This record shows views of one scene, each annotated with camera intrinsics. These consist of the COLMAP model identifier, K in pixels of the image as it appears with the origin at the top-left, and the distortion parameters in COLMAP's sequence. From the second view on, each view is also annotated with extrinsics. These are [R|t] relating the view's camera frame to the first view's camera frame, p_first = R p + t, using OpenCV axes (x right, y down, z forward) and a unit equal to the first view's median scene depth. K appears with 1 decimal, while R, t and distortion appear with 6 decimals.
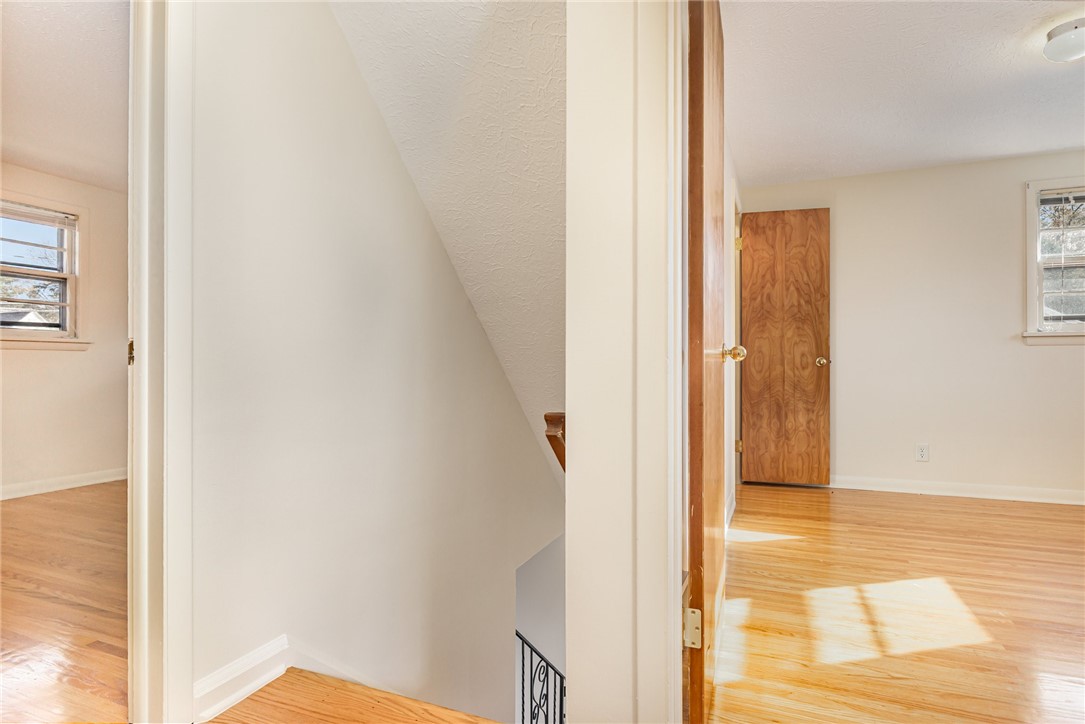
lens RADIAL K [[571.2, 0, 546.1], [0, 571.2, 358.8], [0, 0, 1]] dist [-0.002600, -0.001825]
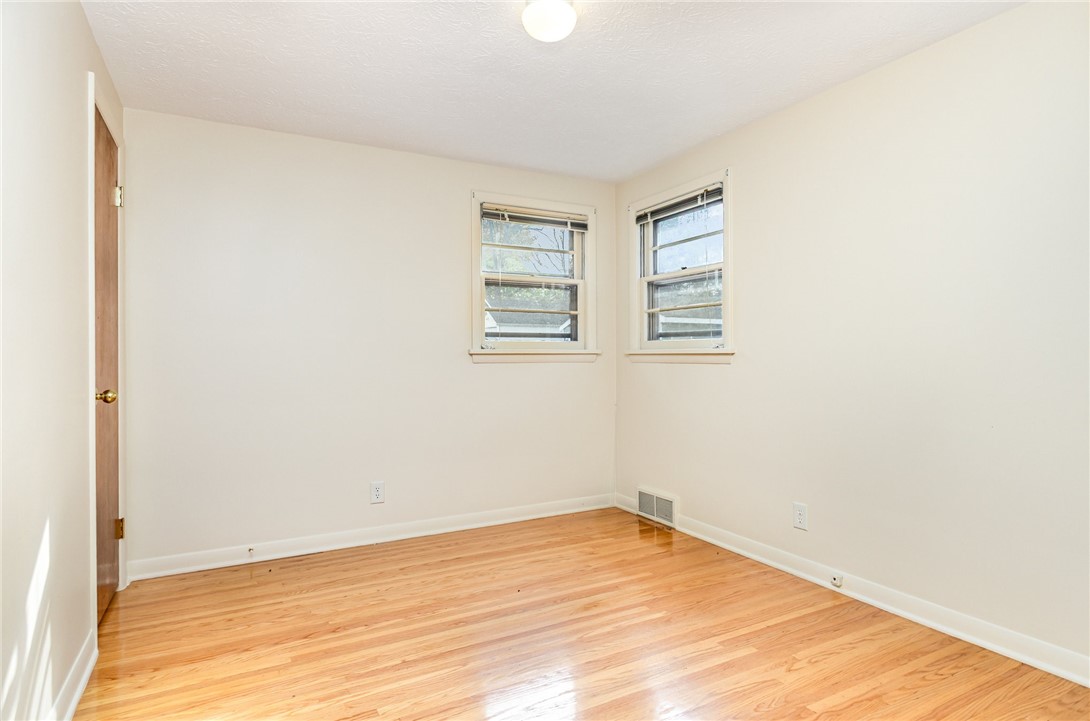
lens RADIAL K [[595.3, 0, 546.4], [0, 595.3, 354.5], [0, 0, 1]] dist [-0.000992, -0.000170]
pose [[0.630129, -0.002267, 0.776487, 0.183274], [-0.003479, 0.999977, 0.005742, -0.053236], [-0.776483, -0.006320, 0.630107, 0.340413]]
